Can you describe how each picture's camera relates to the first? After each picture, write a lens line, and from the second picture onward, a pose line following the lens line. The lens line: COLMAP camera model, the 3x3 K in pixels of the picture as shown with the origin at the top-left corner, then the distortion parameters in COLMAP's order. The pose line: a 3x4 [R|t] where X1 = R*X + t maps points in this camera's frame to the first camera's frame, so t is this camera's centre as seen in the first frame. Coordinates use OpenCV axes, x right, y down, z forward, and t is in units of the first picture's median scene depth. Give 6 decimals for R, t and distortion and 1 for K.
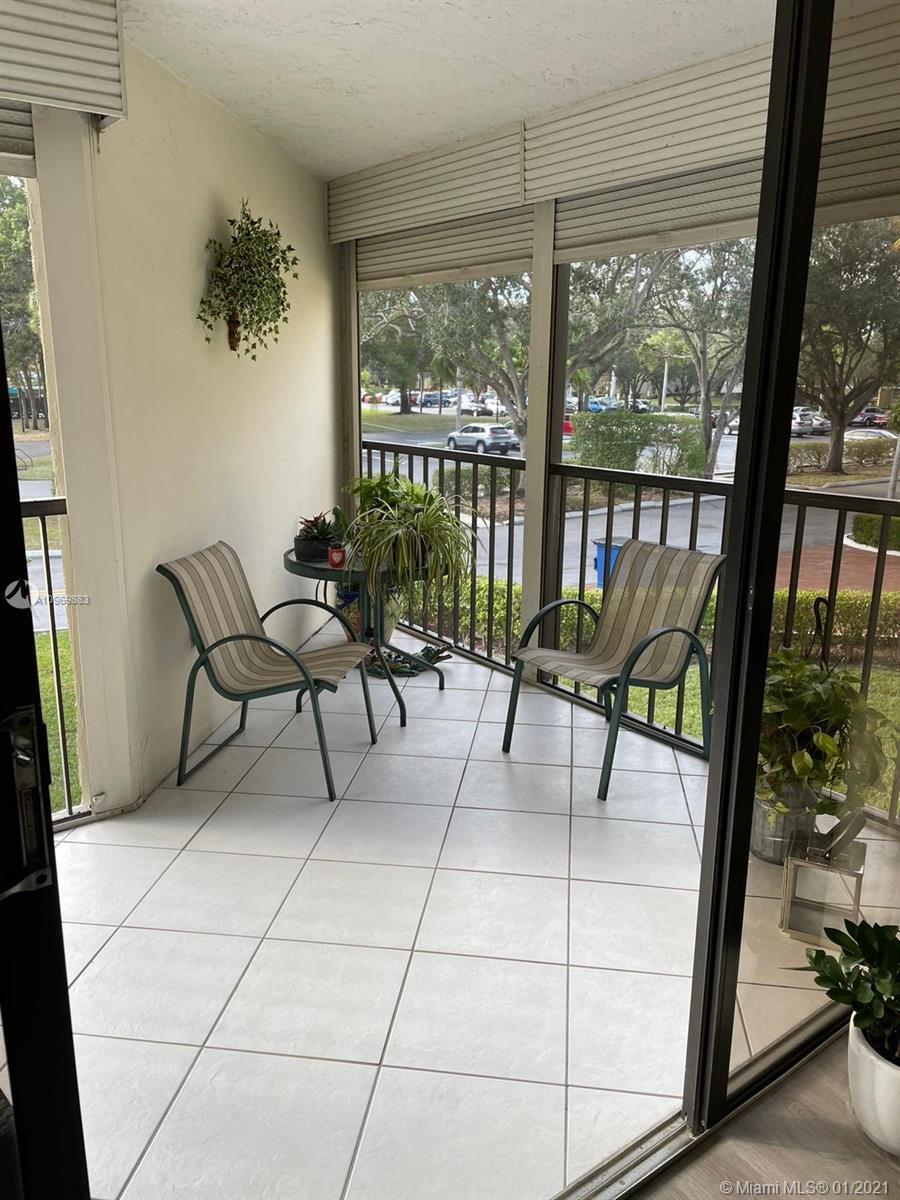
lens RADIAL K [[930.5, 0, 437.8], [0, 930.5, 586.7], [0, 0, 1]] dist [0.061585, -0.016665]
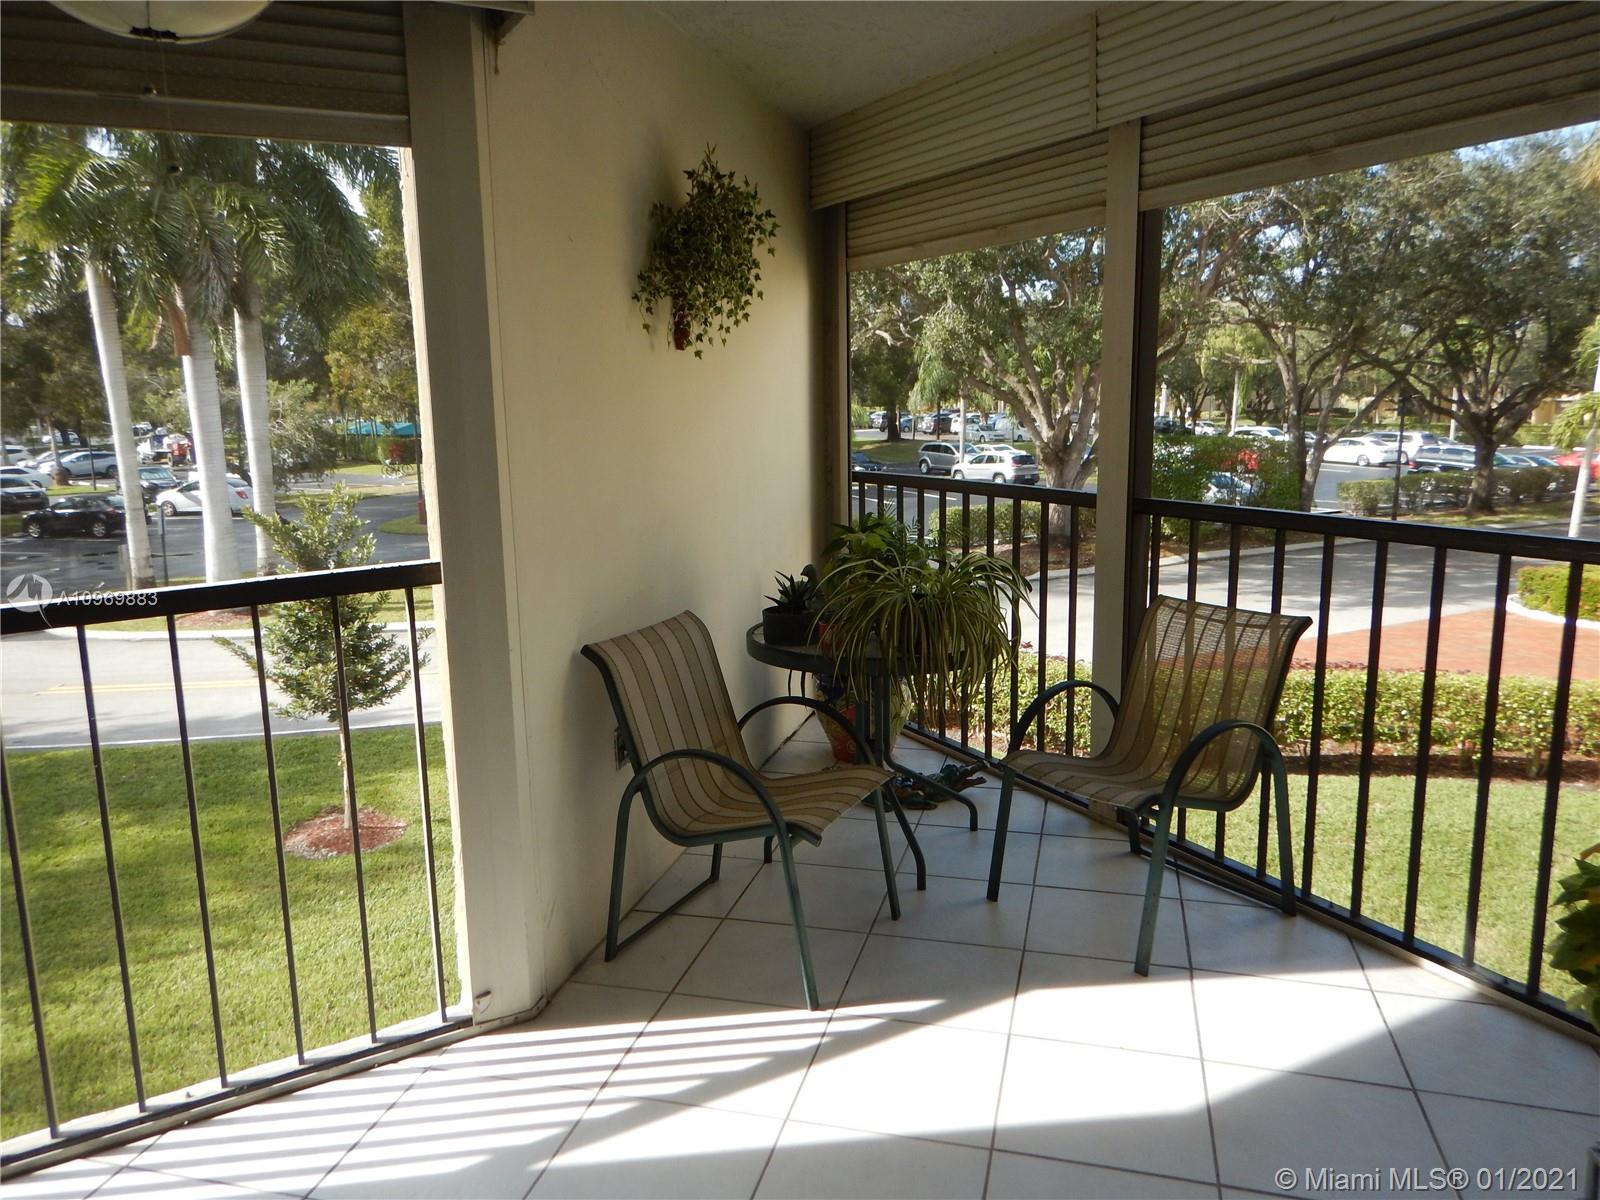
lens RADIAL K [[1172.4, 0, 769.1], [0, 1172.4, 578.6], [0, 0, 1]] dist [0.003374, -0.007624]
pose [[0.990390, -0.001409, -0.138296, -0.022620], [-0.008102, 0.997640, -0.068183, -0.012569], [0.138066, 0.068648, 0.988041, 0.112342]]
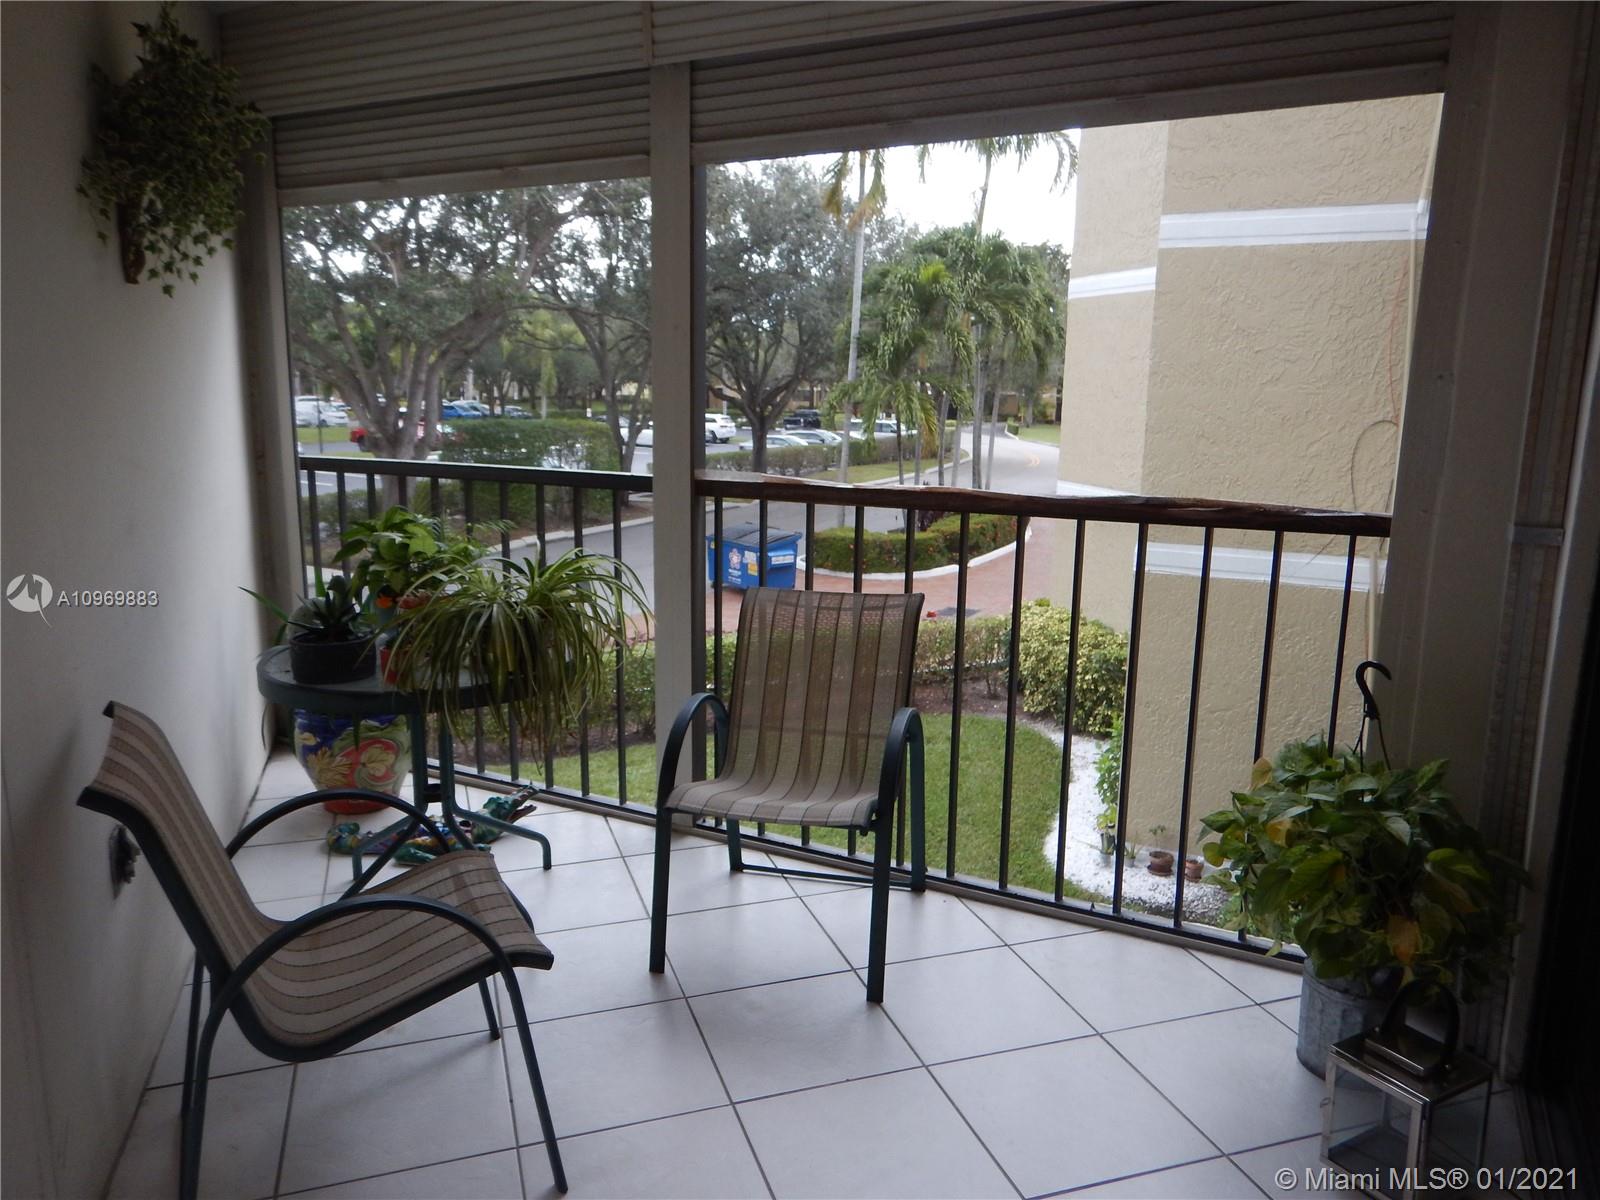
lens RADIAL K [[1172.4, 0, 791.9], [0, 1172.4, 583.4], [0, 0, 1]] dist [0.003374, -0.007624]
pose [[0.894855, -0.077313, 0.439610, -0.154646], [0.097612, 0.994942, -0.023718, -0.033332], [-0.435553, 0.064135, 0.897875, 0.238634]]
